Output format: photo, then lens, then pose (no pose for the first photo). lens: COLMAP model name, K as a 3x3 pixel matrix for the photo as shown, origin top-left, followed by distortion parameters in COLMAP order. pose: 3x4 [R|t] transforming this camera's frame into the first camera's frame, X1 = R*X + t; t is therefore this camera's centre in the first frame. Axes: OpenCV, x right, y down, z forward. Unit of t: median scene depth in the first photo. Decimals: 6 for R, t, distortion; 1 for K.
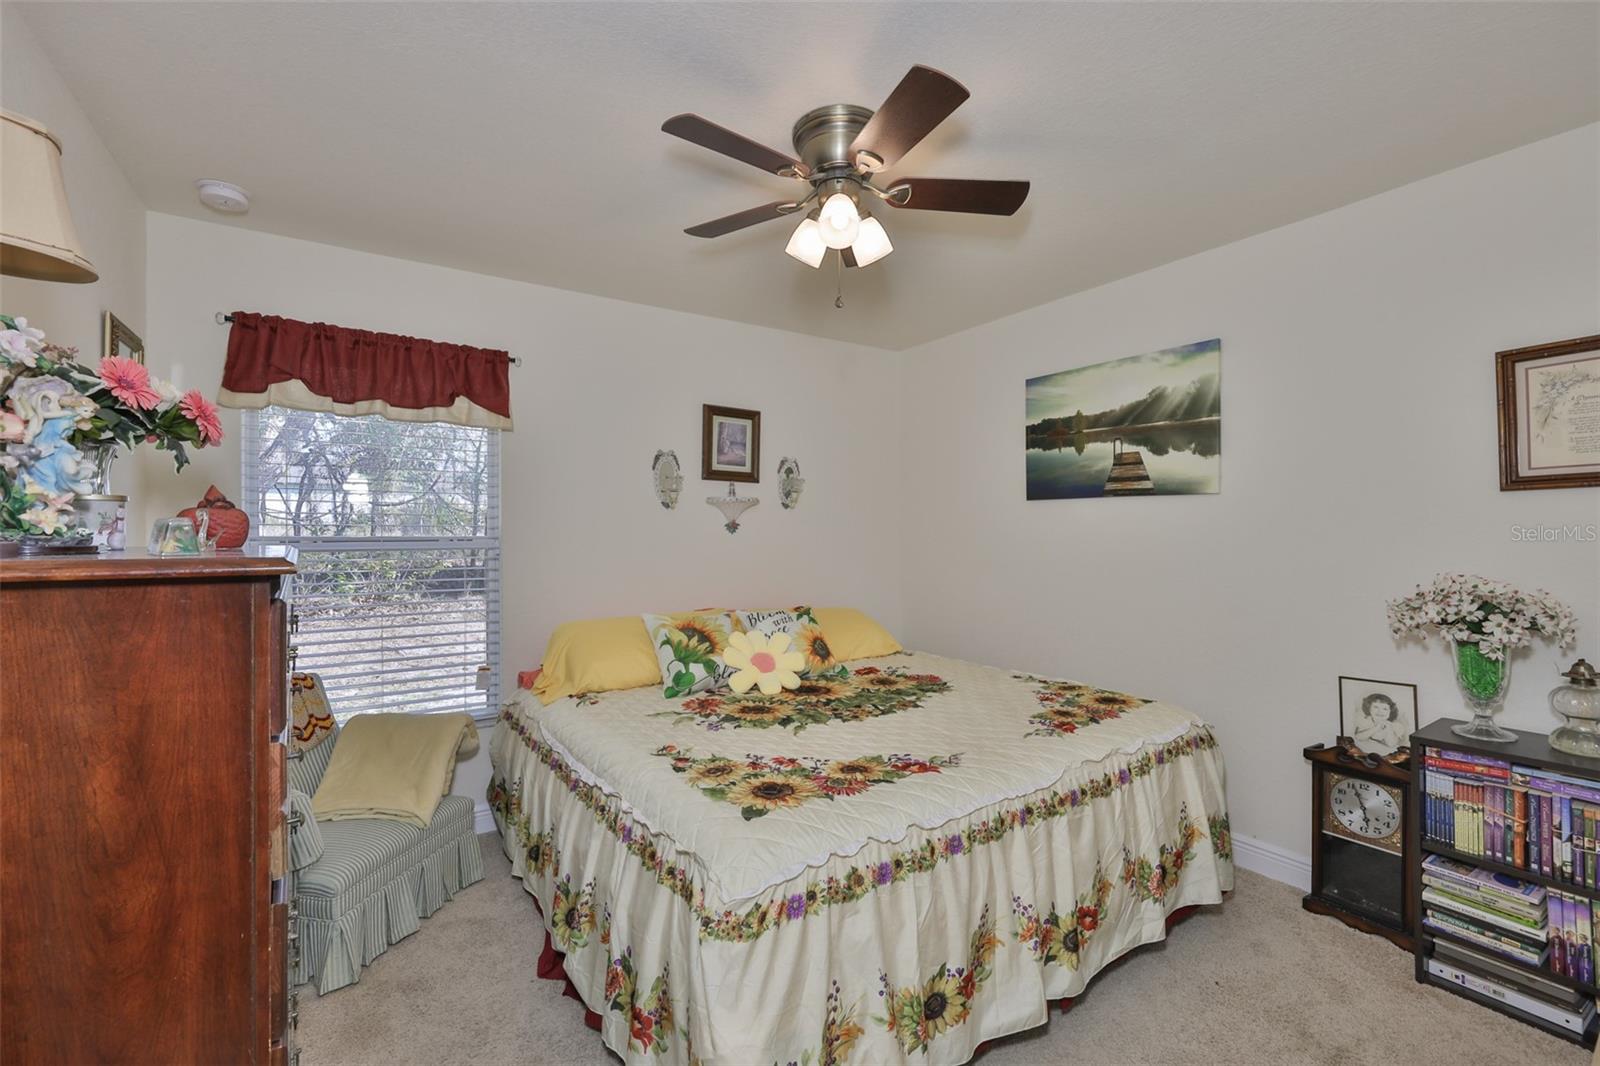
lens RADIAL K [[700.4, 0, 816.4], [0, 700.4, 538.2], [0, 0, 1]] dist [-0.000798, -0.000146]
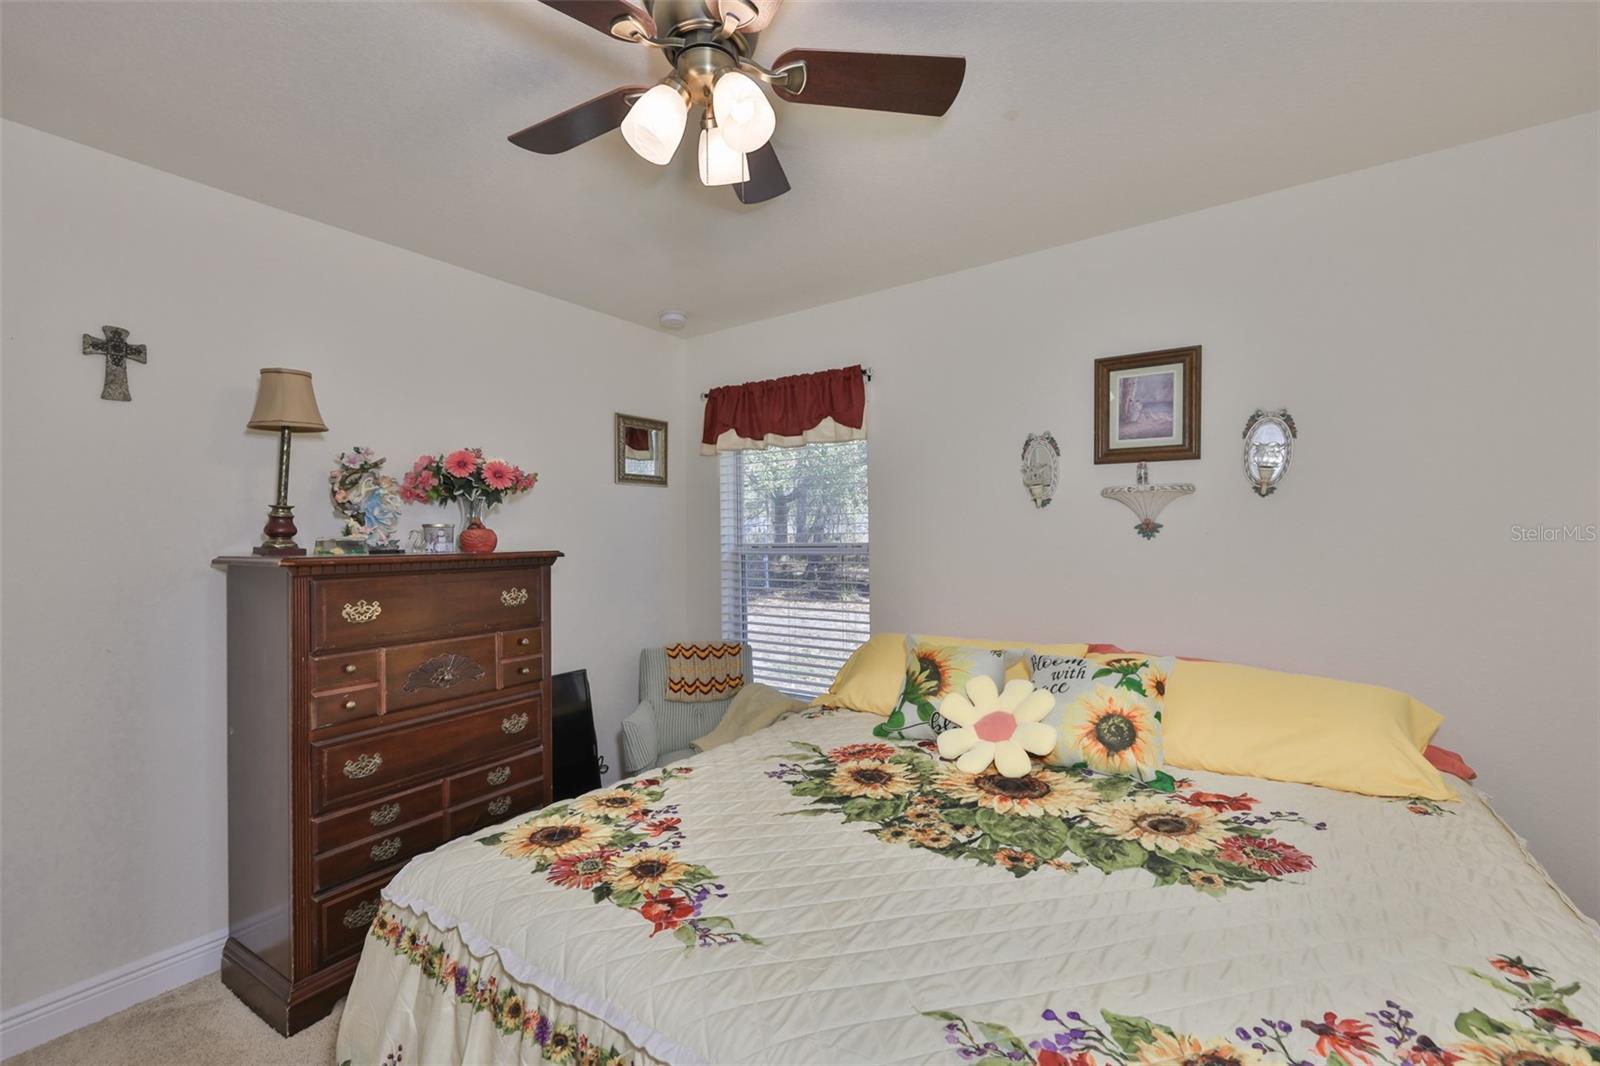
lens RADIAL K [[700.4, 0, 816.4], [0, 700.4, 538.2], [0, 0, 1]] dist [-0.000798, -0.000146]
pose [[0.331991, -0.002623, -0.943279, 0.573754], [0.000960, 0.999997, -0.002443, -0.008202], [0.943282, -0.000095, 0.331993, 0.662348]]
